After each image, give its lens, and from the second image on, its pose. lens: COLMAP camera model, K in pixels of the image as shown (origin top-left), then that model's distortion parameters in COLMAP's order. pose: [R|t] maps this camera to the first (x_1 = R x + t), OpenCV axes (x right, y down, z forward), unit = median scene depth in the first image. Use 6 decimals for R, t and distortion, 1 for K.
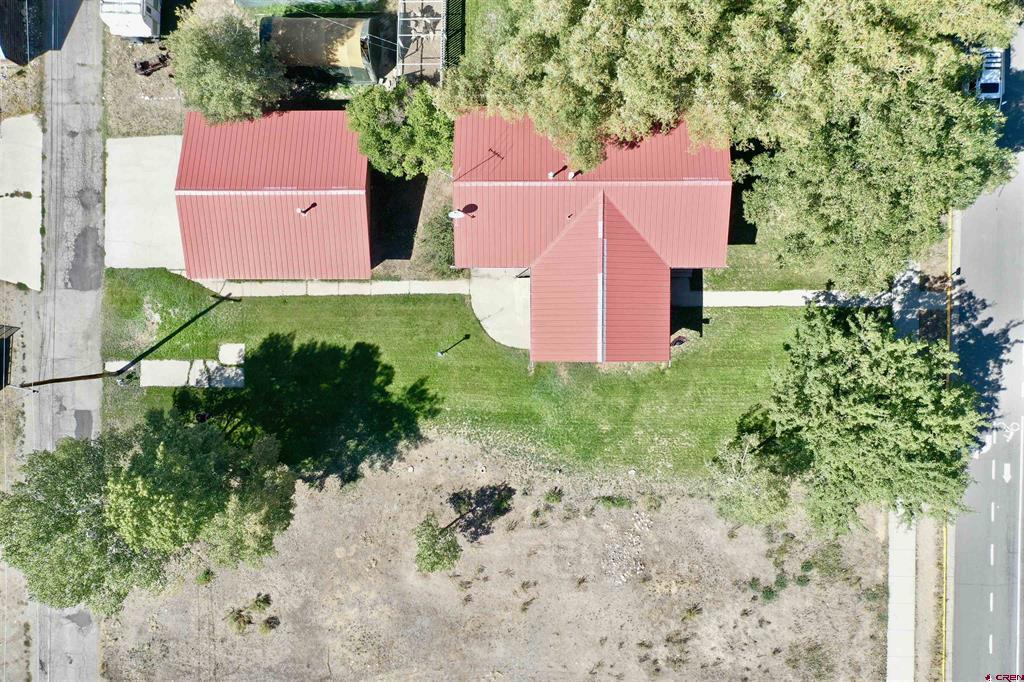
lens RADIAL K [[812.3, 0, 512.0], [0, 812.3, 341.0], [0, 0, 1]] dist [0.004305, 0.006322]
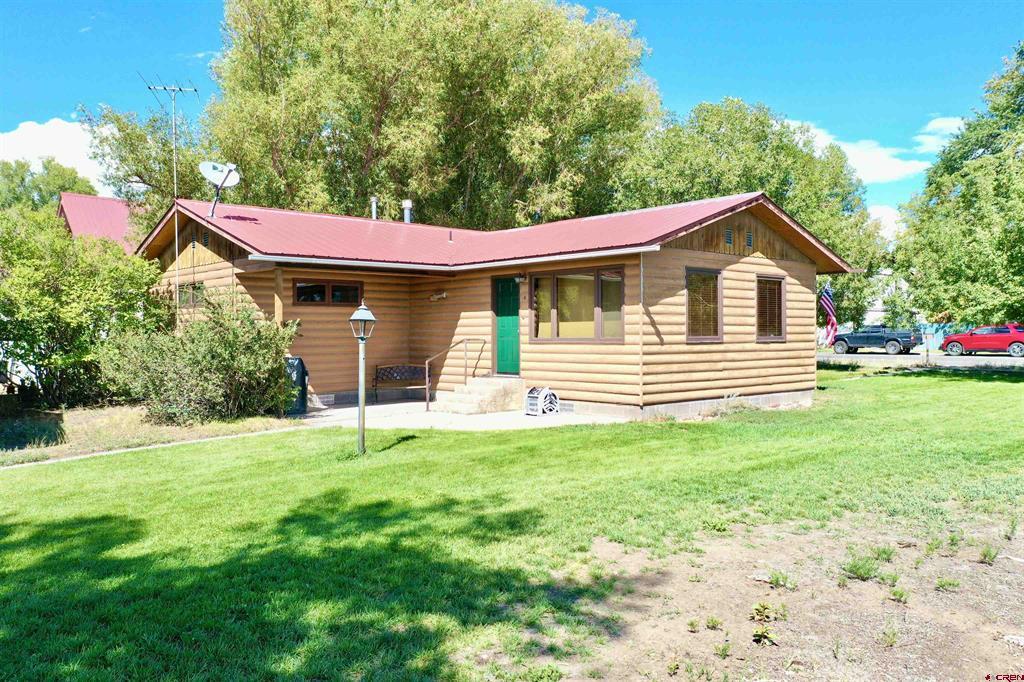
lens RADIAL K [[812.3, 0, 512.0], [0, 812.3, 341.0], [0, 0, 1]] dist [0.004305, 0.006322]
pose [[0.738558, 0.018803, 0.673928, -0.198066], [0.674186, -0.023857, -0.738176, 0.199798], [0.002198, 0.999539, -0.030296, 0.970657]]
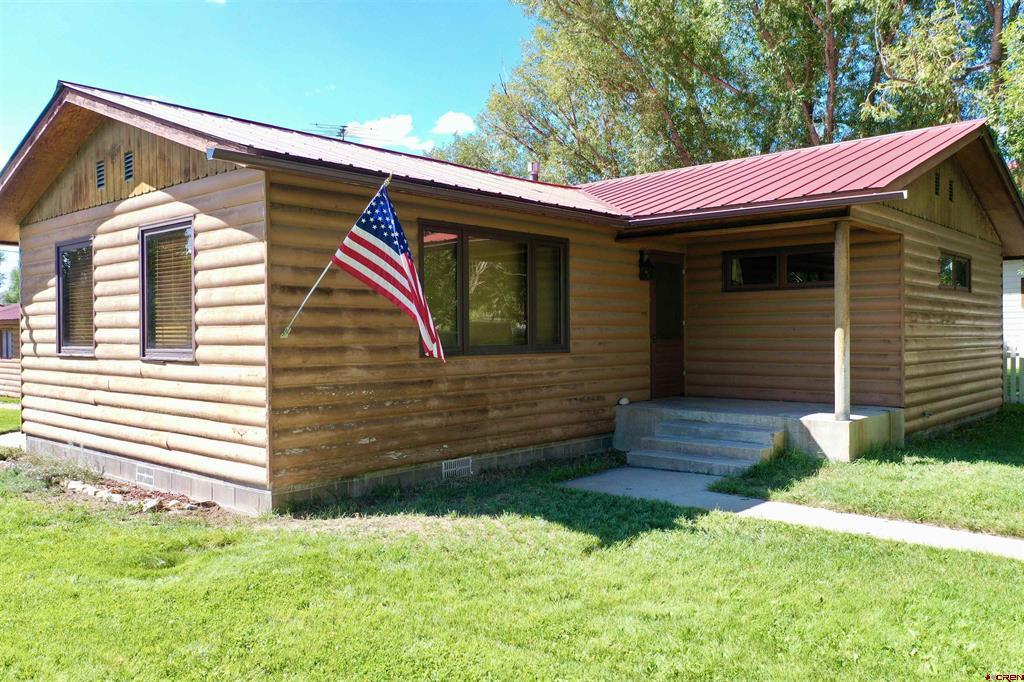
lens RADIAL K [[812.3, 0, 512.0], [0, 812.3, 341.0], [0, 0, 1]] dist [0.004305, 0.006322]
pose [[0.747074, 0.028873, -0.664114, 0.295285], [-0.664061, -0.012769, -0.747570, 0.093486], [-0.030065, 0.999502, 0.009634, 0.952506]]
